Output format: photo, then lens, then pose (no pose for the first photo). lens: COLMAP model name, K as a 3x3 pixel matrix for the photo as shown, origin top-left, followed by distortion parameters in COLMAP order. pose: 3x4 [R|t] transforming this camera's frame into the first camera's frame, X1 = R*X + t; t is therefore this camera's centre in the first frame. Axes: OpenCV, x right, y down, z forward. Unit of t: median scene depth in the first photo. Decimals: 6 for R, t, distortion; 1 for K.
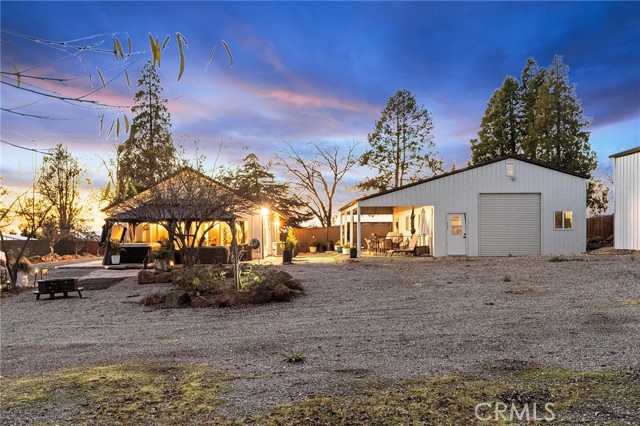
lens RADIAL K [[544.5, 0, 320.0], [0, 544.5, 237.5], [0, 0, 1]] dist [0.002528, -0.001824]
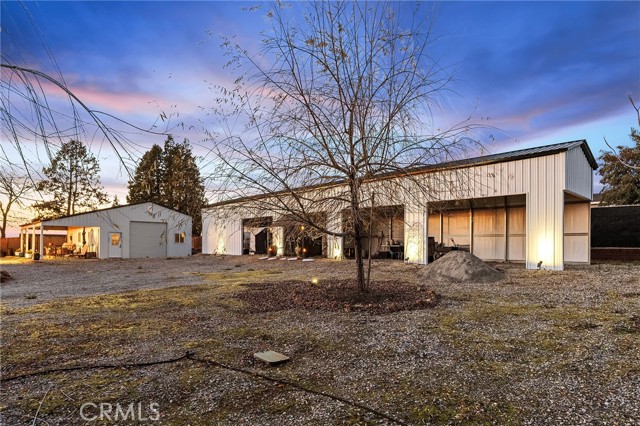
lens RADIAL K [[374.8, 0, 319.9], [0, 374.8, 247.0], [0, 0, 1]] dist [0.000291, -0.000201]
pose [[0.740013, 0.012661, 0.672473, -0.026226], [-0.010952, 0.999917, -0.006774, 0.000537], [-0.672503, -0.002352, 0.740090, -0.126244]]
